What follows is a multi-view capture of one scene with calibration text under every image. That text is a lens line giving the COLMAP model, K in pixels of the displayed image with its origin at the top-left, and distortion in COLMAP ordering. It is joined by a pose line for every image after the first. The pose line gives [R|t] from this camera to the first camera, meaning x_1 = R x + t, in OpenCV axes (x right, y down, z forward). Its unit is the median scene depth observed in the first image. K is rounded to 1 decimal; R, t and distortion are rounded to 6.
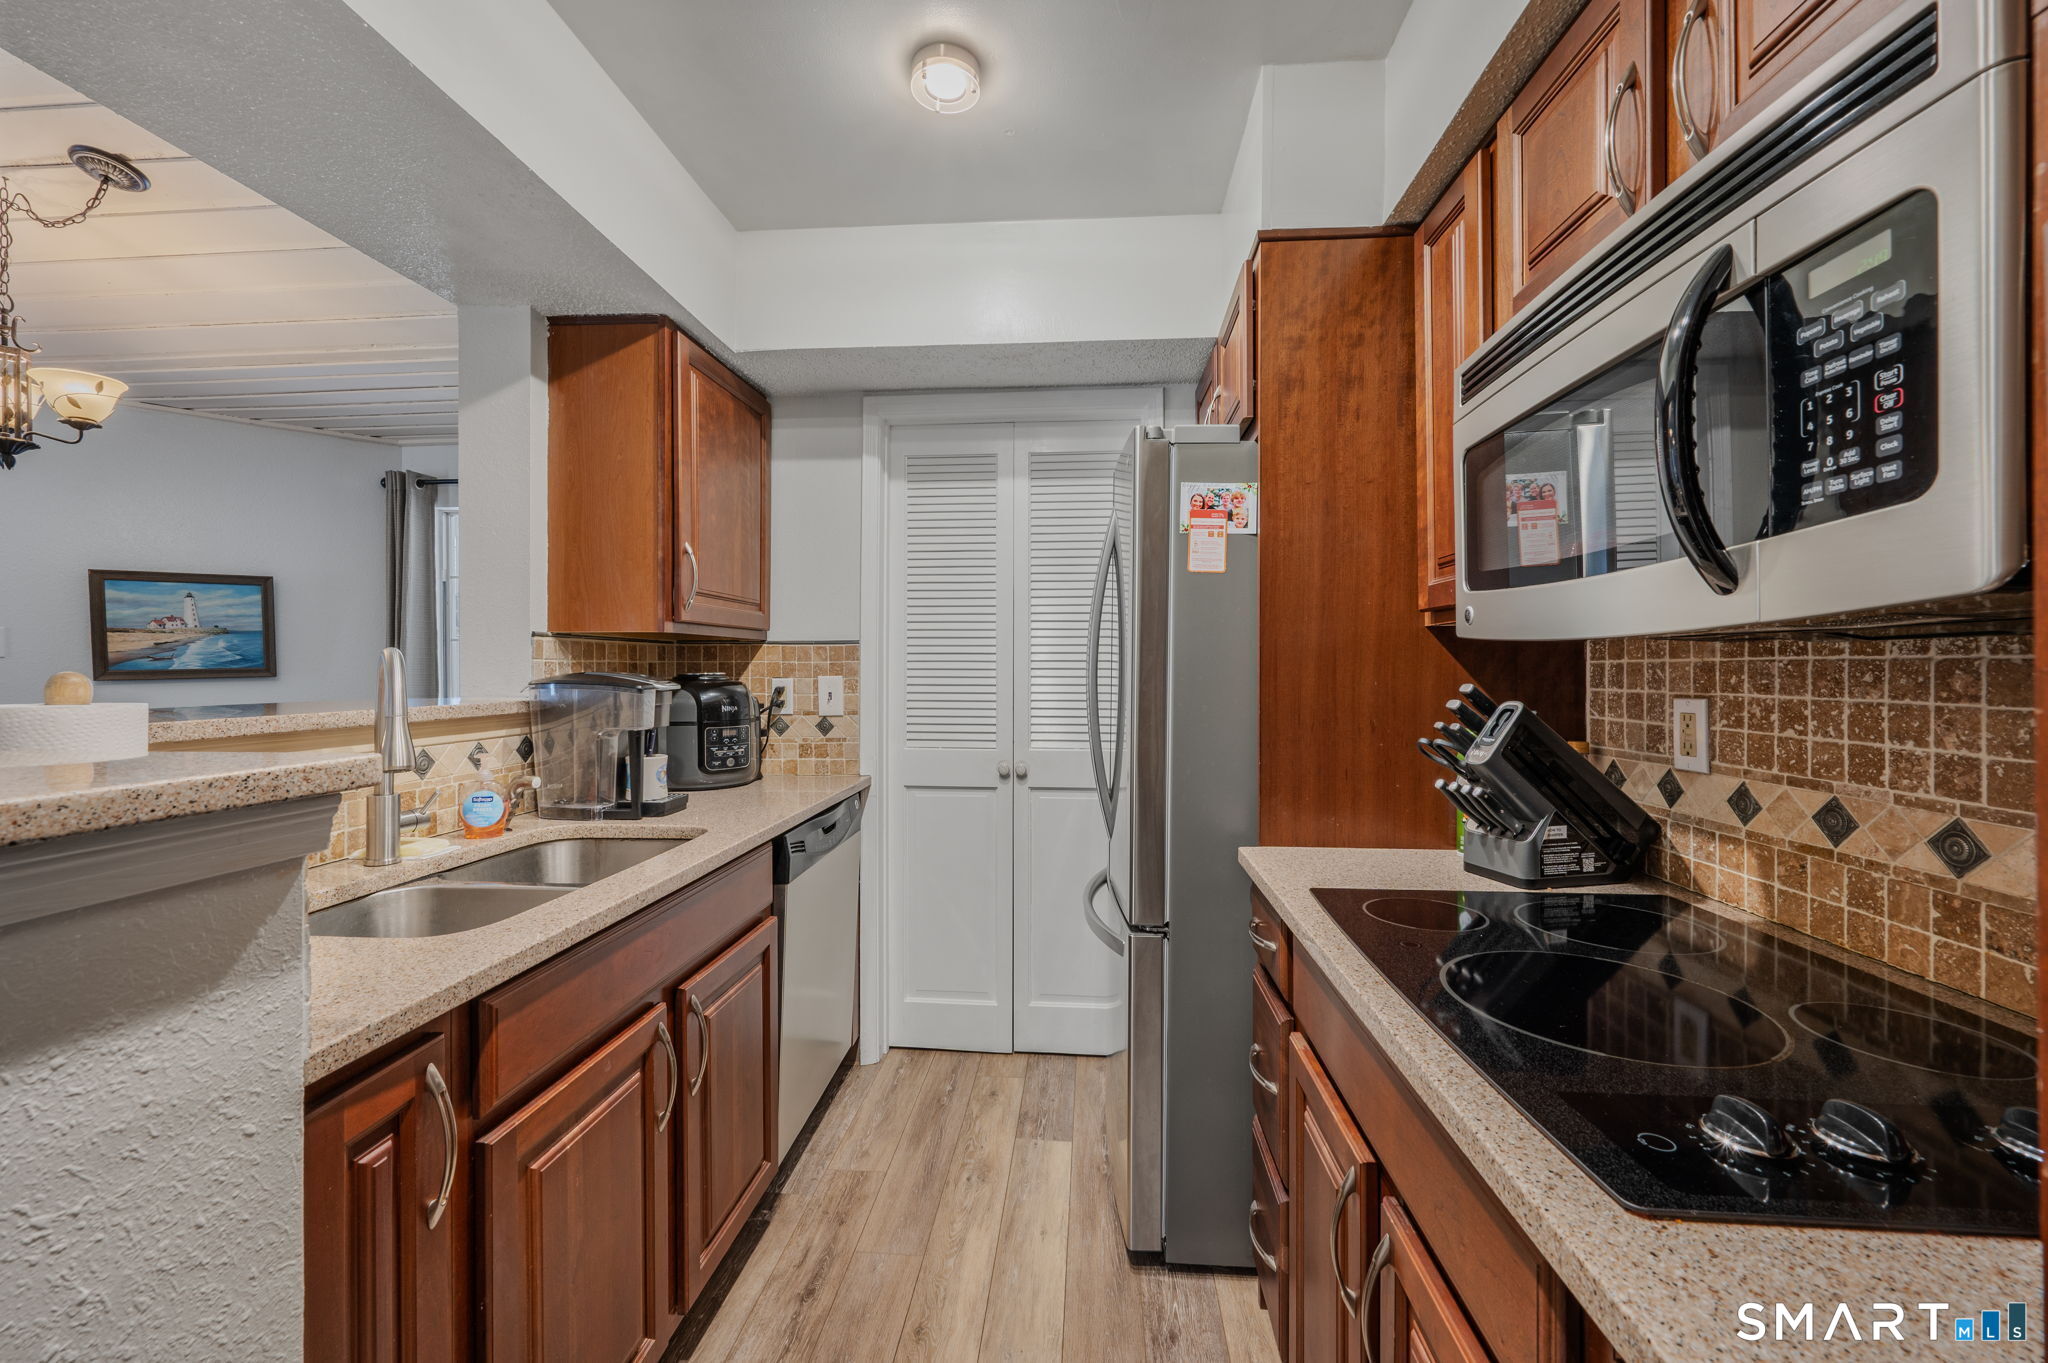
lens RADIAL K [[831.4, 0, 1022.8], [0, 831.4, 660.0], [0, 0, 1]] dist [-0.001888, -0.000234]
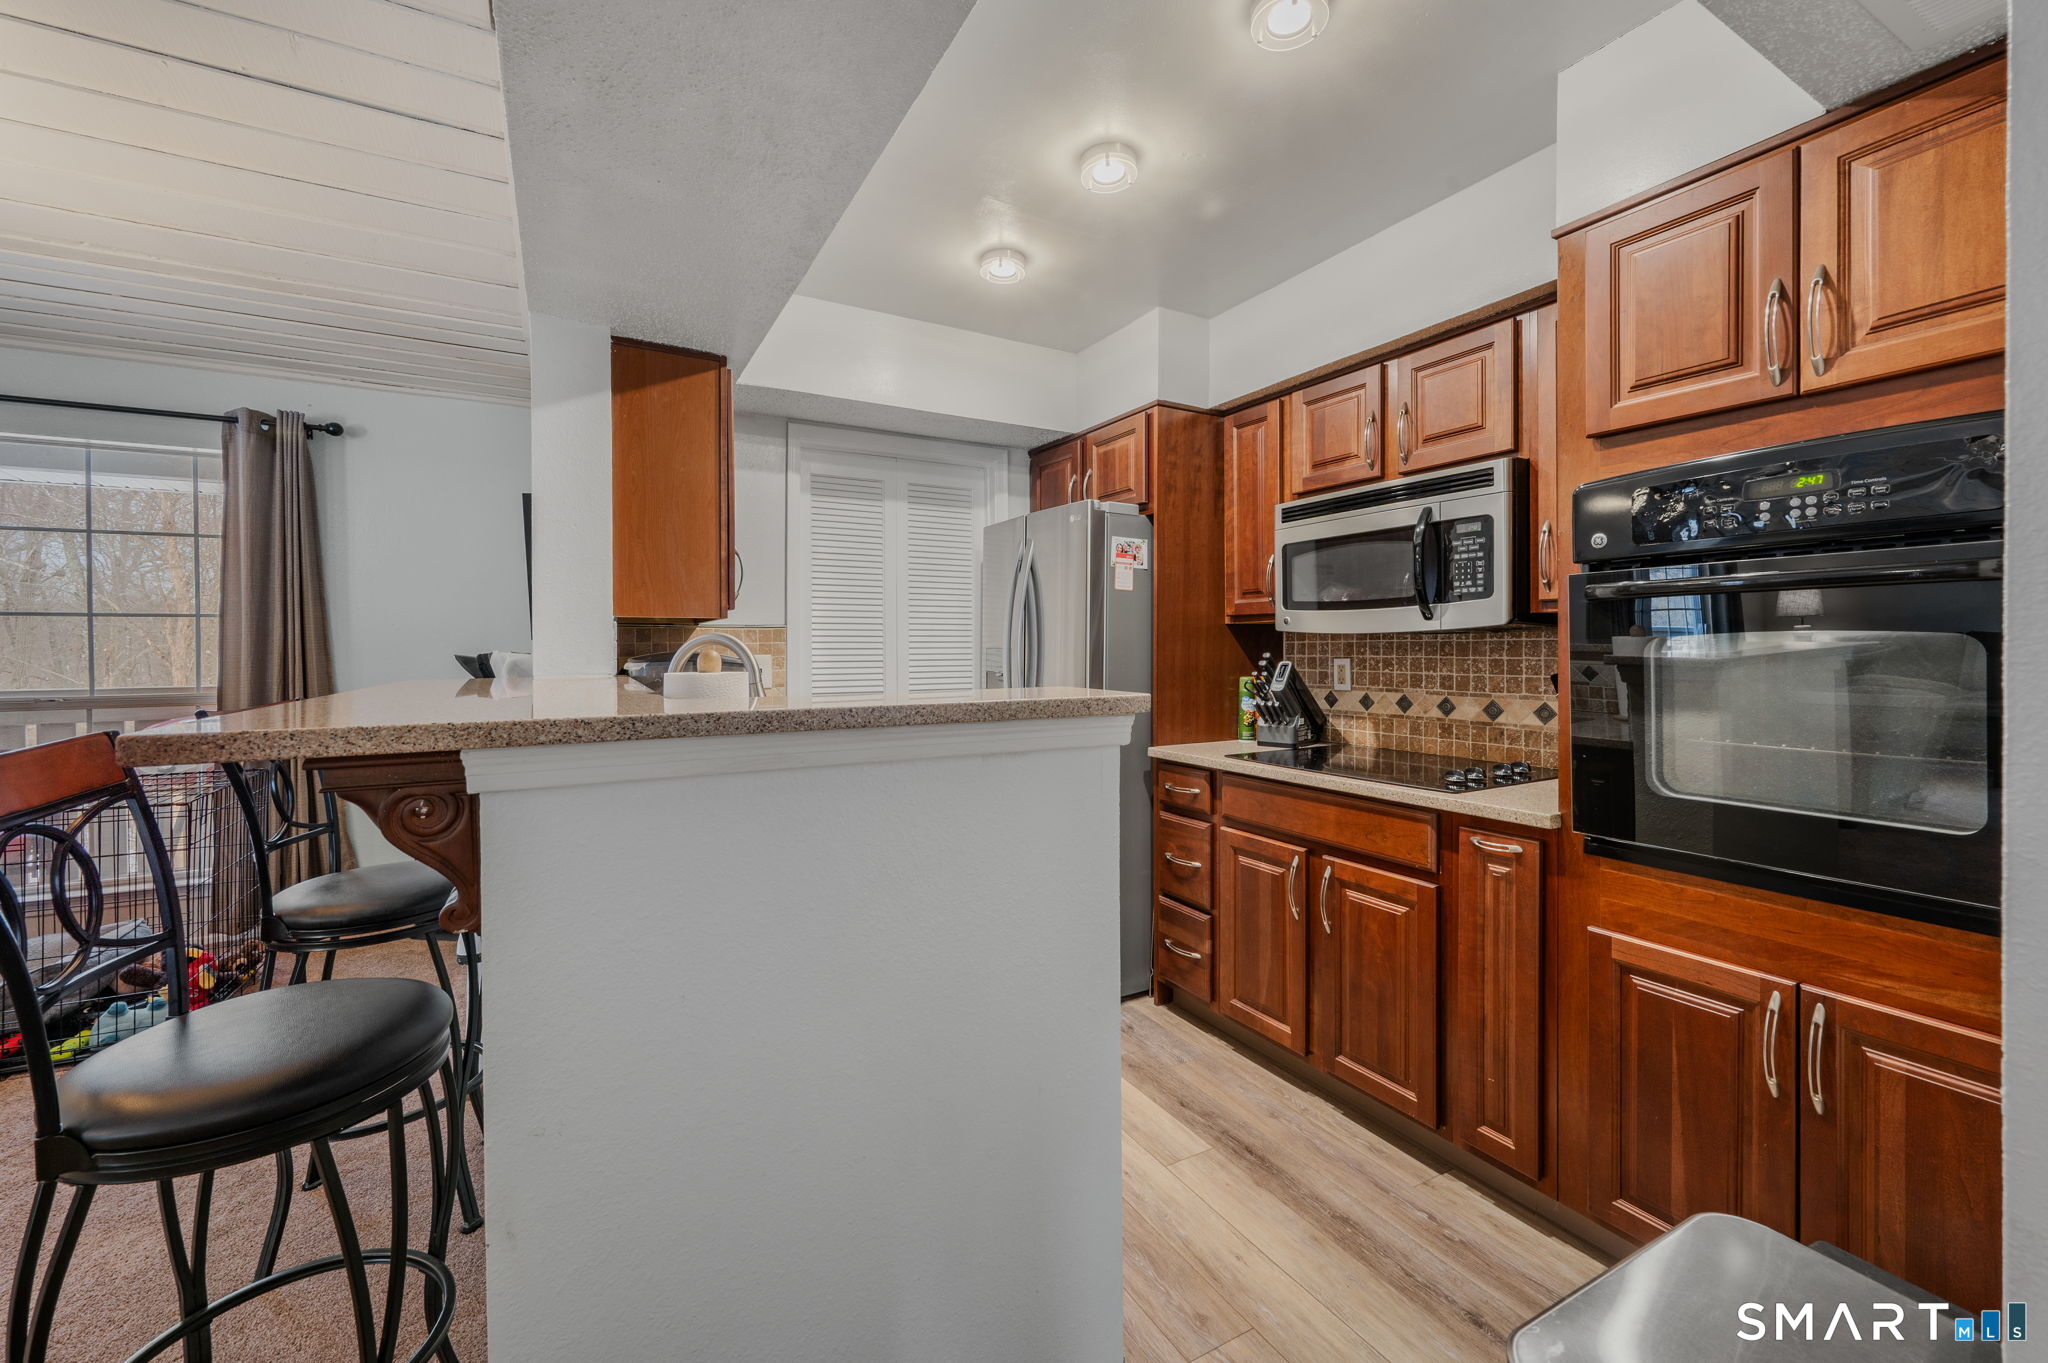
lens RADIAL K [[847.0, 0, 1027.8], [0, 847.0, 646.8], [0, 0, 1]] dist [0.000548, -0.000136]
pose [[0.824892, -0.003342, 0.565281, -1.207966], [-0.000217, 0.999981, 0.006229, 0.000113], [-0.565290, -0.005261, 0.824875, -0.421565]]
